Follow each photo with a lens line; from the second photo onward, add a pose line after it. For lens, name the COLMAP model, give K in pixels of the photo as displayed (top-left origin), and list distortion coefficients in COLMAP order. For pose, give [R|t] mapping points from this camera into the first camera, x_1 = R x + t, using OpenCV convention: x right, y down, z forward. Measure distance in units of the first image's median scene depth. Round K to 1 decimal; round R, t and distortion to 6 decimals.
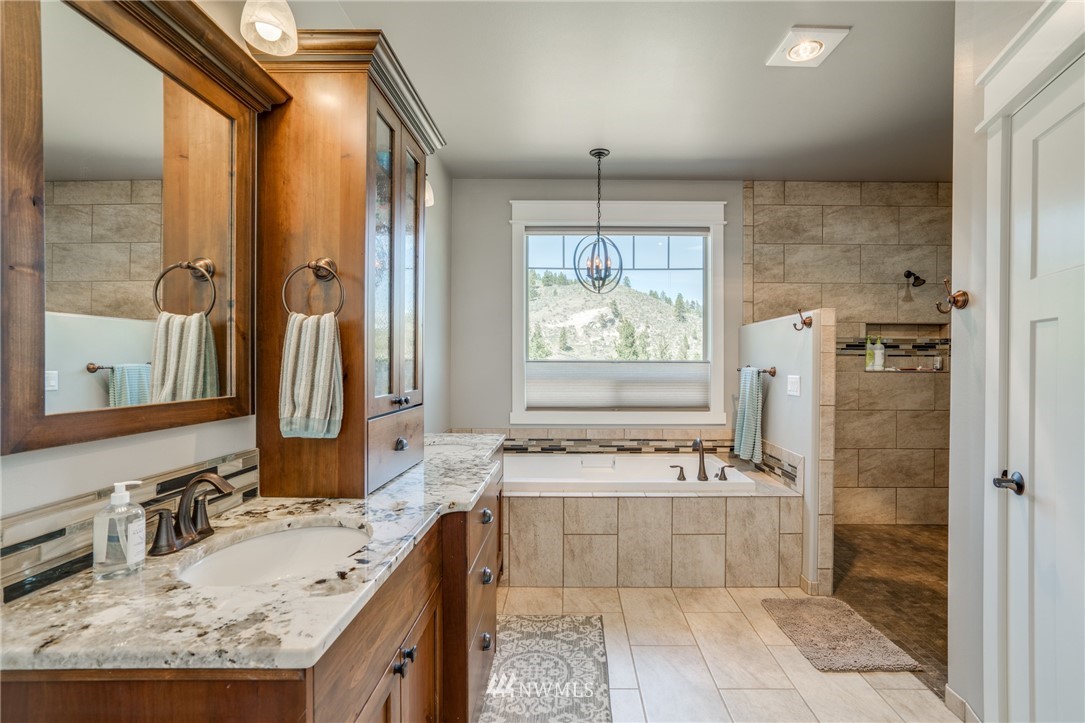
lens RADIAL K [[518.4, 0, 565.7], [0, 518.4, 357.3], [0, 0, 1]] dist [-0.028891, 0.008574]
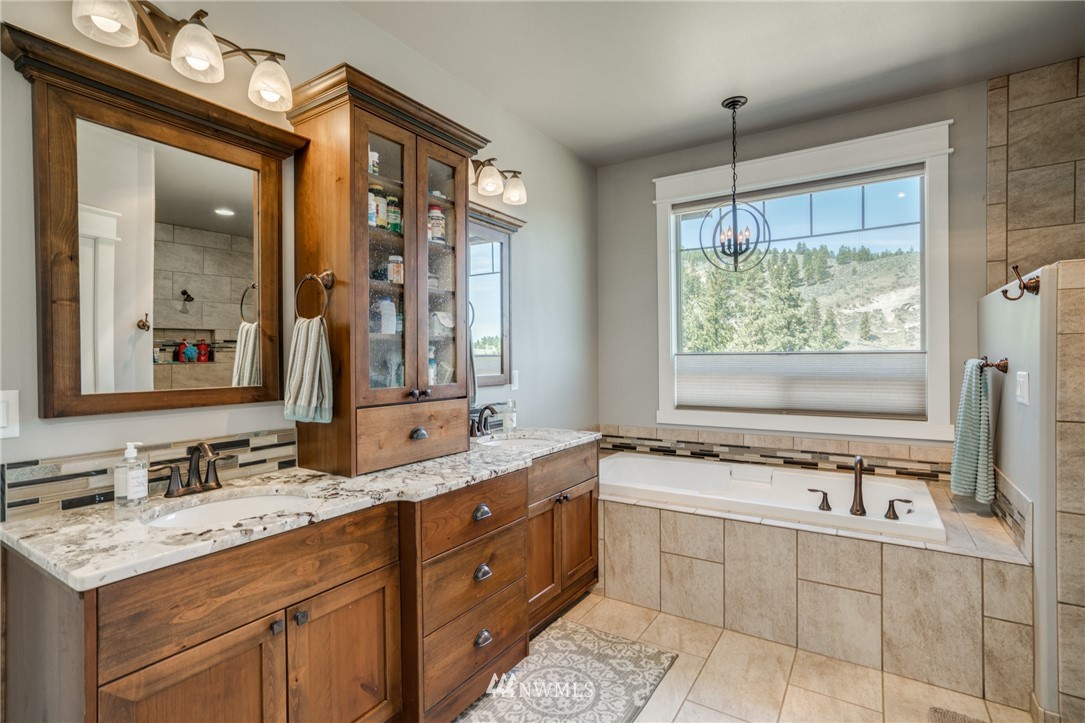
lens RADIAL K [[525.1, 0, 523.7], [0, 525.1, 353.8], [0, 0, 1]] dist [-0.026162, 0.011882]
pose [[0.827242, -0.014287, -0.561664, 0.259189], [0.016864, 0.999858, -0.000596, 0.003370], [0.561592, -0.008979, 0.827365, 0.117147]]
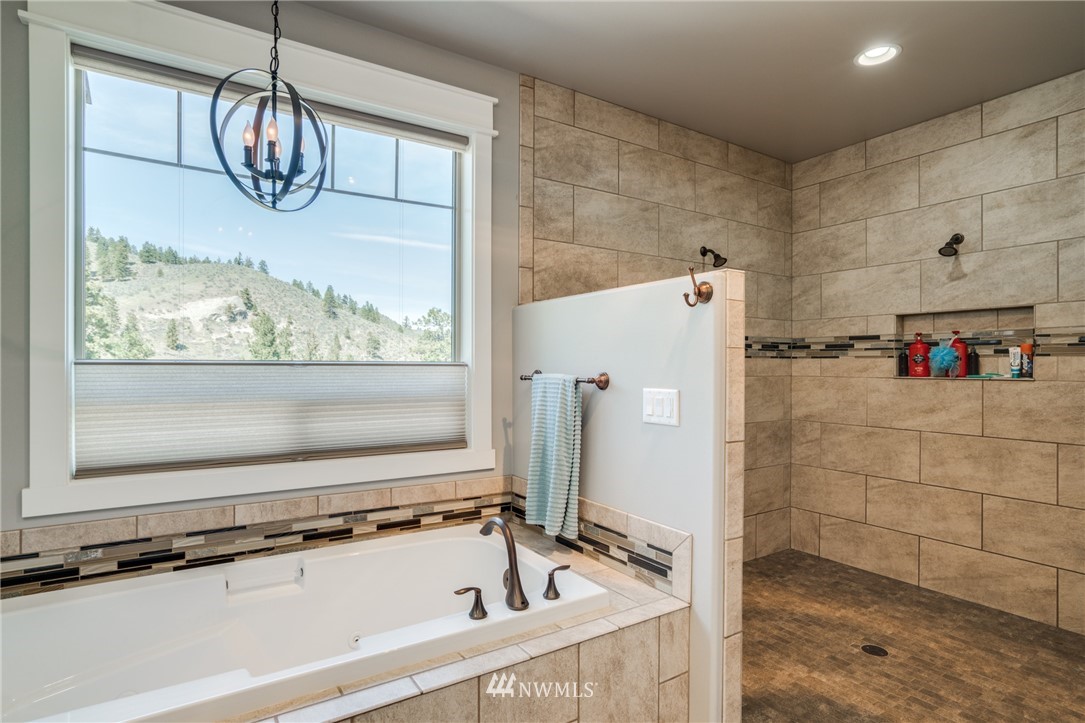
lens RADIAL K [[567.8, 0, 540.0], [0, 567.8, 363.6], [0, 0, 1]] dist [-0.040302, 0.016727]
pose [[0.838228, 0.000973, 0.545319, -0.006484], [-0.004854, 0.999972, 0.005678, 0.004831], [-0.545298, -0.007407, 0.838209, 0.487786]]
